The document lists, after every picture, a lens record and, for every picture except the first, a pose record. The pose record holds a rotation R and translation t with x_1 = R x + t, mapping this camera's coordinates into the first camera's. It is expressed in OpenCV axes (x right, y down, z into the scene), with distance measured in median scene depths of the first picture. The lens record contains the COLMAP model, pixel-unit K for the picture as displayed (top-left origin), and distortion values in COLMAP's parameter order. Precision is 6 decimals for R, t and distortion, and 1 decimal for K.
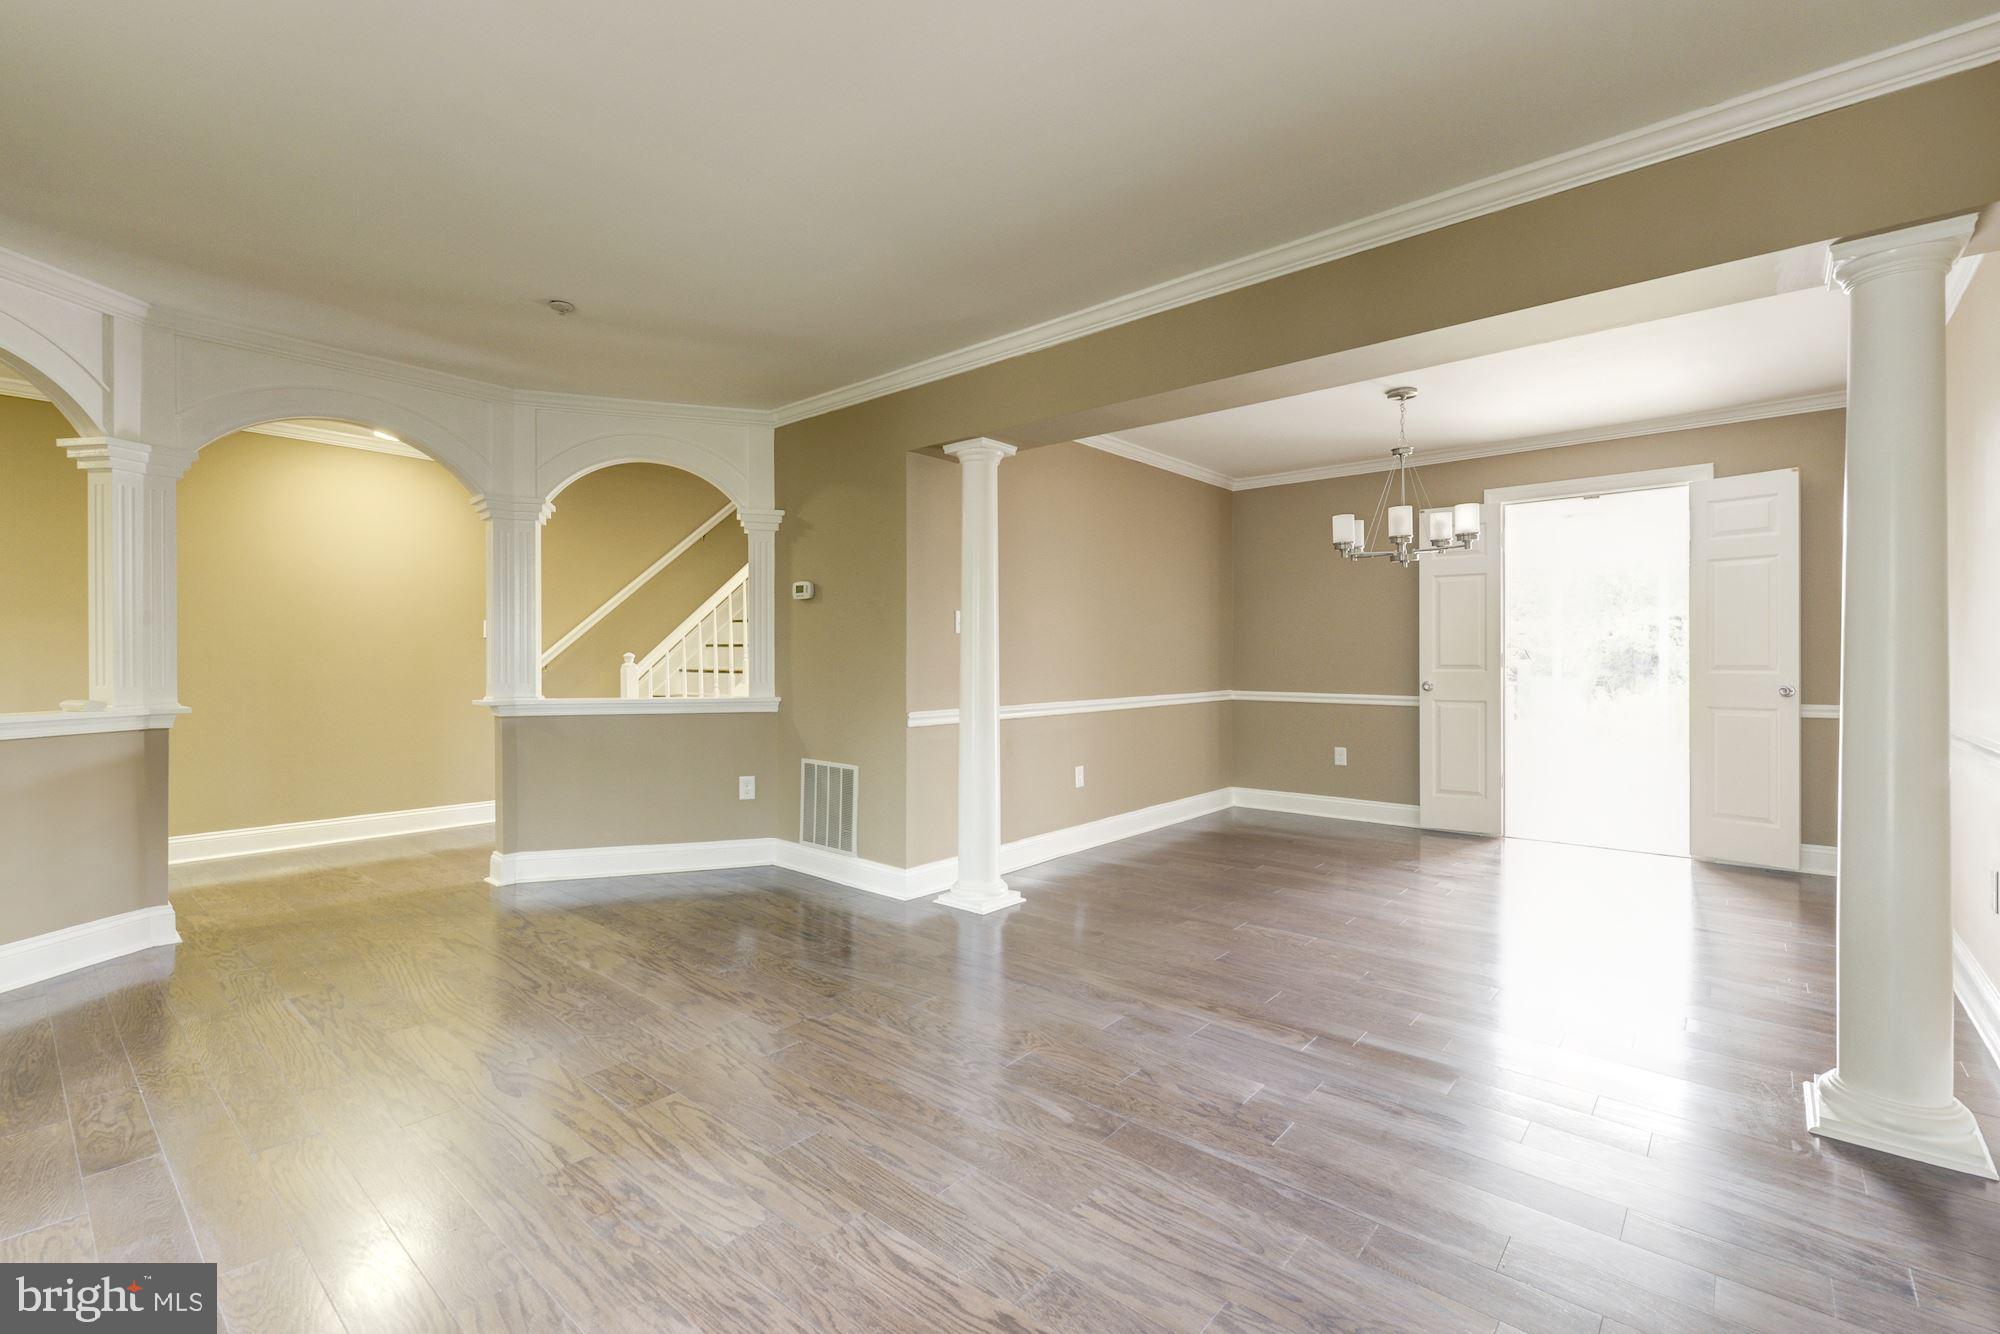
lens RADIAL K [[871.9, 0, 1017.7], [0, 871.9, 659.4], [0, 0, 1]] dist [0.003635, -0.002900]
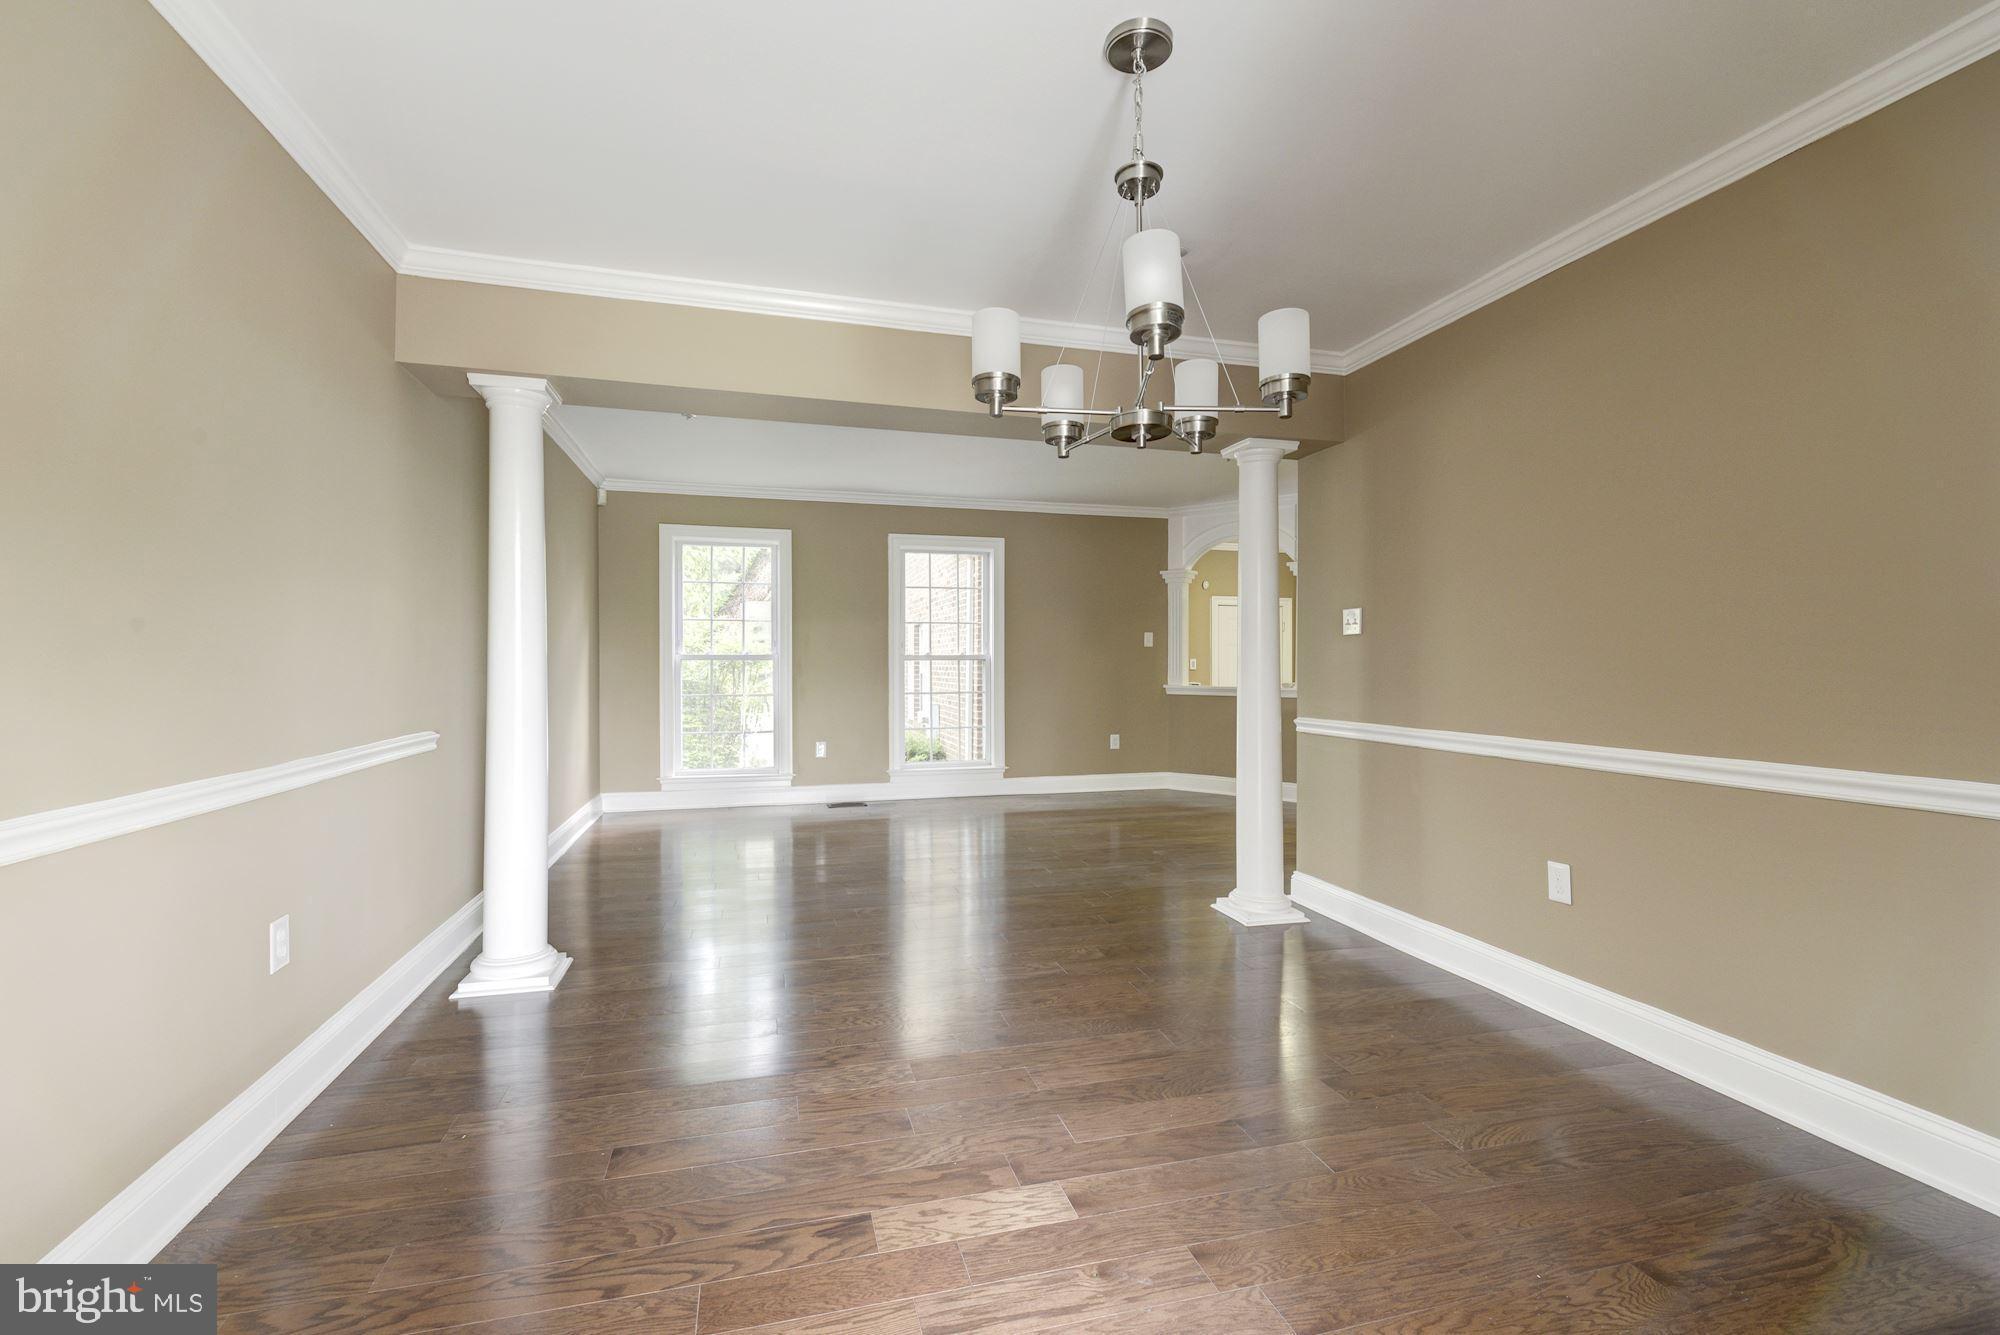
lens RADIAL K [[871.9, 0, 1012.8], [0, 871.9, 663.6], [0, 0, 1]] dist [0.003635, -0.002900]
pose [[-0.563939, -0.000551, -0.825816, 0.794407], [-0.004146, 0.999989, 0.002164, -0.001941], [0.825806, 0.004644, -0.563935, 1.141157]]
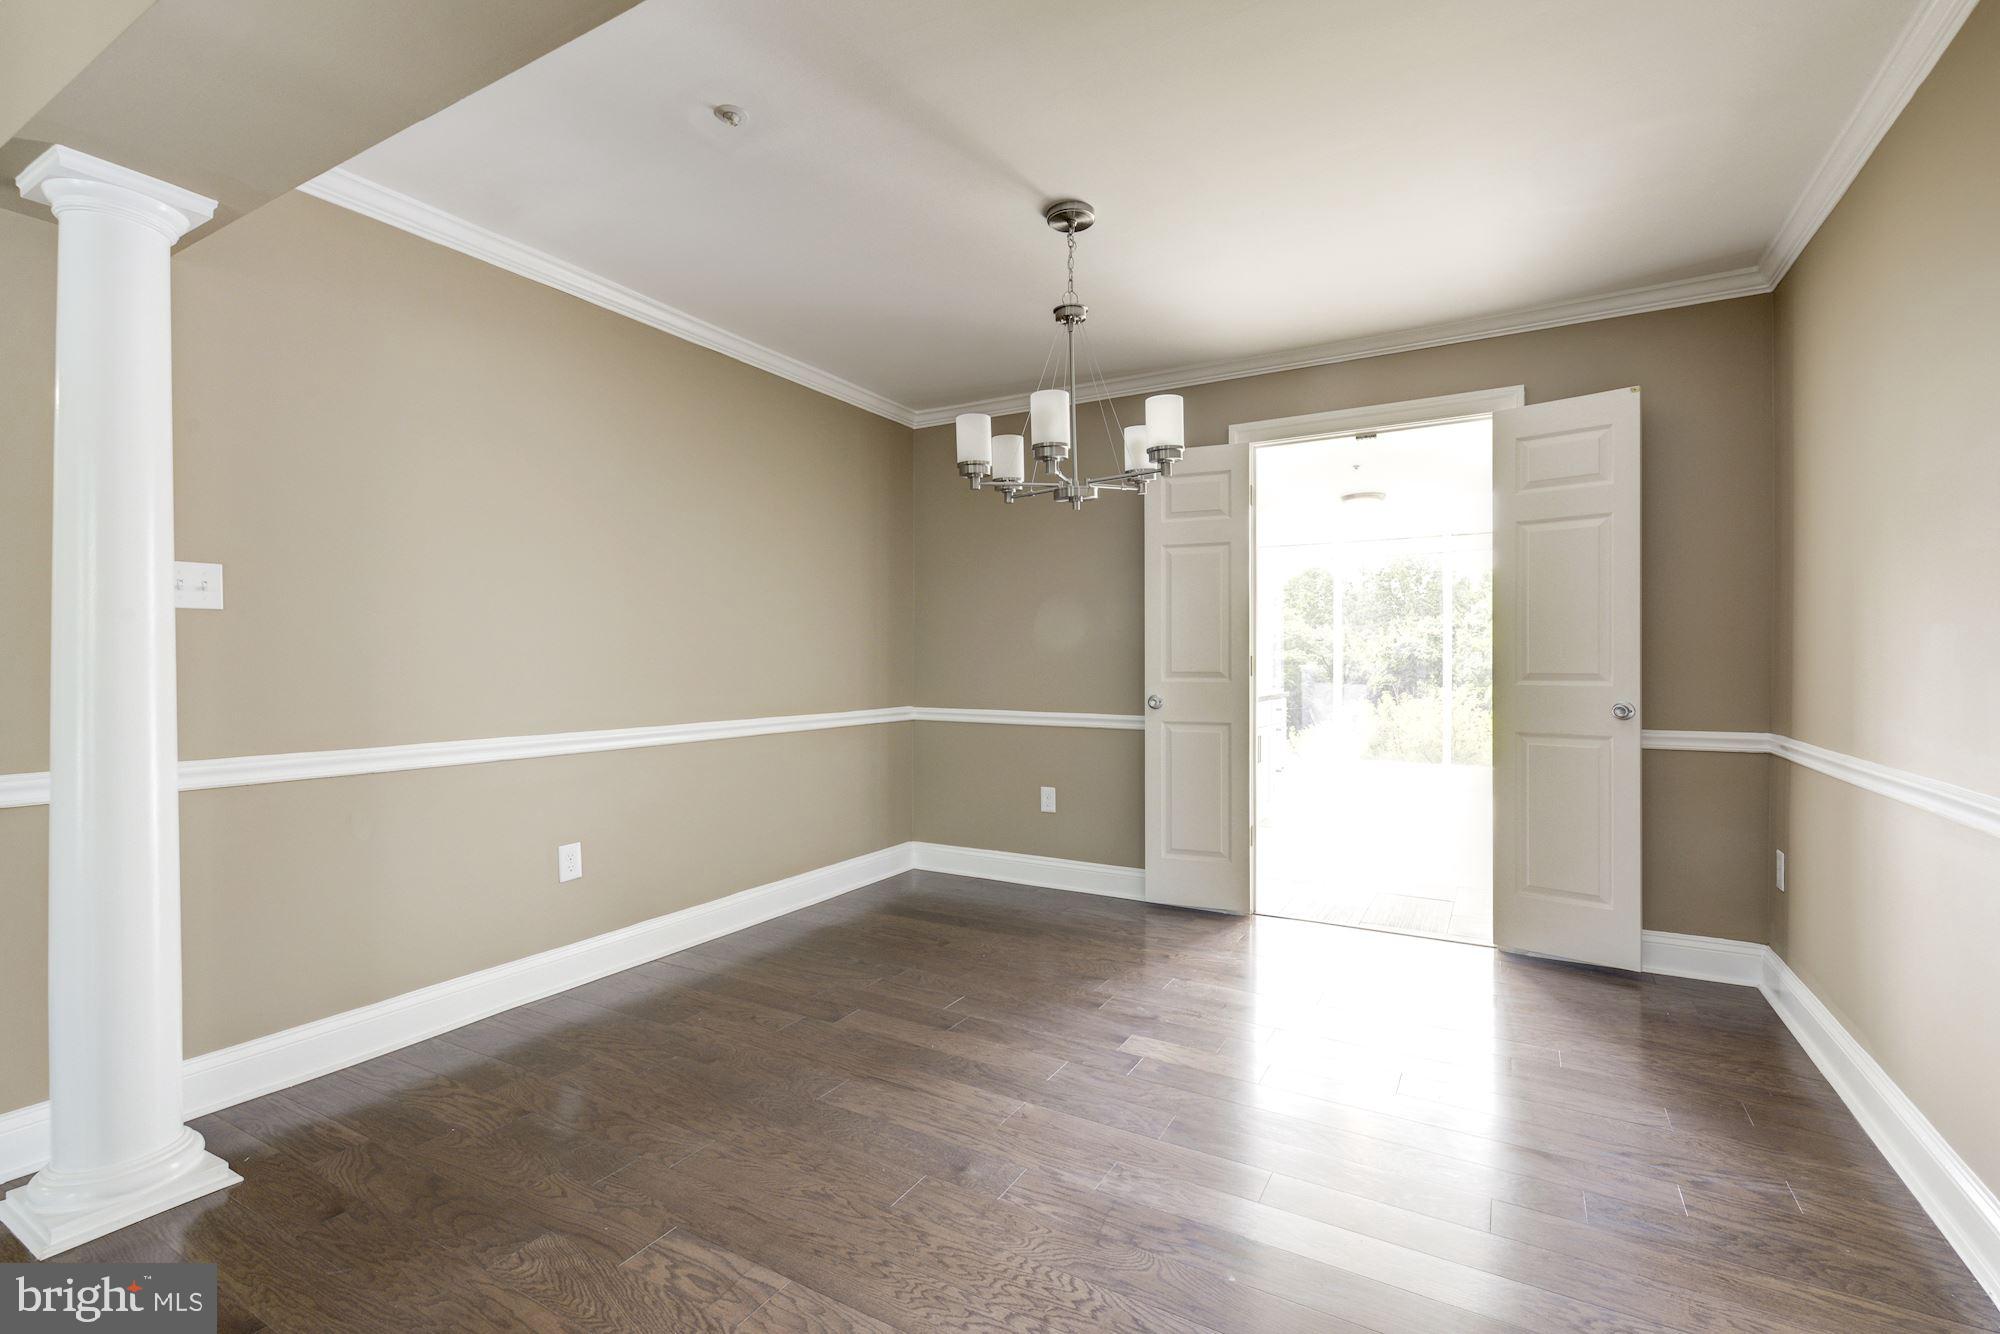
lens RADIAL K [[871.9, 0, 992.9], [0, 871.9, 661.2], [0, 0, 1]] dist [0.003635, -0.002900]
pose [[0.986555, 0.002680, 0.163409, 0.281420], [-0.002072, 0.999990, -0.003895, 0.001137], [-0.163418, 0.003505, 0.986551, 0.407412]]
